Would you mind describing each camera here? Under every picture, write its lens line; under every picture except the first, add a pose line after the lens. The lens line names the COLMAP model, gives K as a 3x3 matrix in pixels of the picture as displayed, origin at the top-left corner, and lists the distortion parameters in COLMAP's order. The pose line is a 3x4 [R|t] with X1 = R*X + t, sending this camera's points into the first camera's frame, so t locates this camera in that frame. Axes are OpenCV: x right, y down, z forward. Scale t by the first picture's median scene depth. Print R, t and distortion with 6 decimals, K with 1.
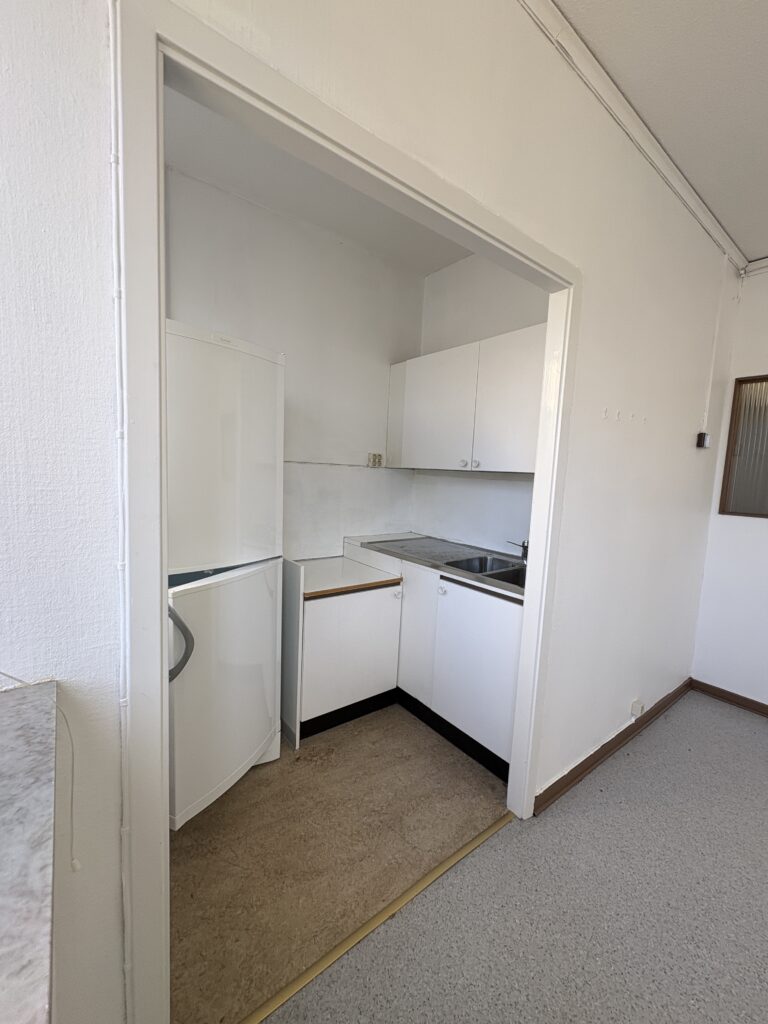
lens RADIAL K [[416.0, 0, 384.0], [0, 416.0, 512.0], [0, 0, 1]] dist [0.008856, -0.000366]
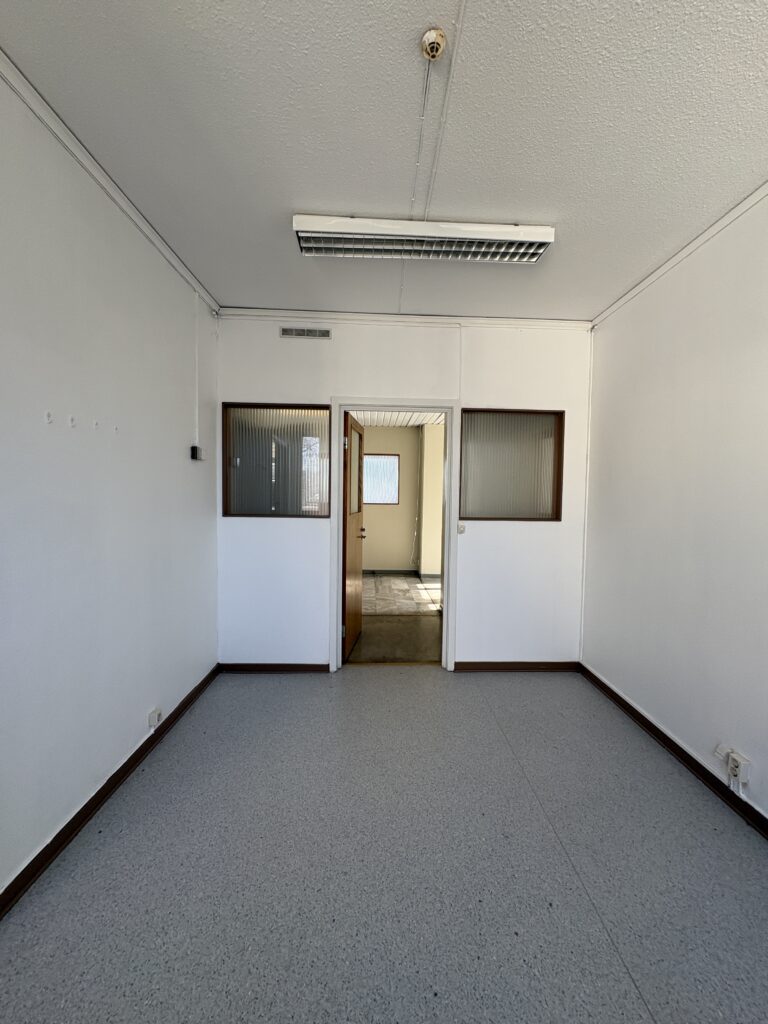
lens RADIAL K [[416.0, 0, 384.0], [0, 416.0, 512.0], [0, 0, 1]] dist [0.008856, -0.000366]
pose [[0.592487, -0.076974, 0.801894, 0.145471], [0.094169, 0.995218, 0.025953, 0.004327], [-0.800057, 0.060137, 0.596902, -0.057999]]
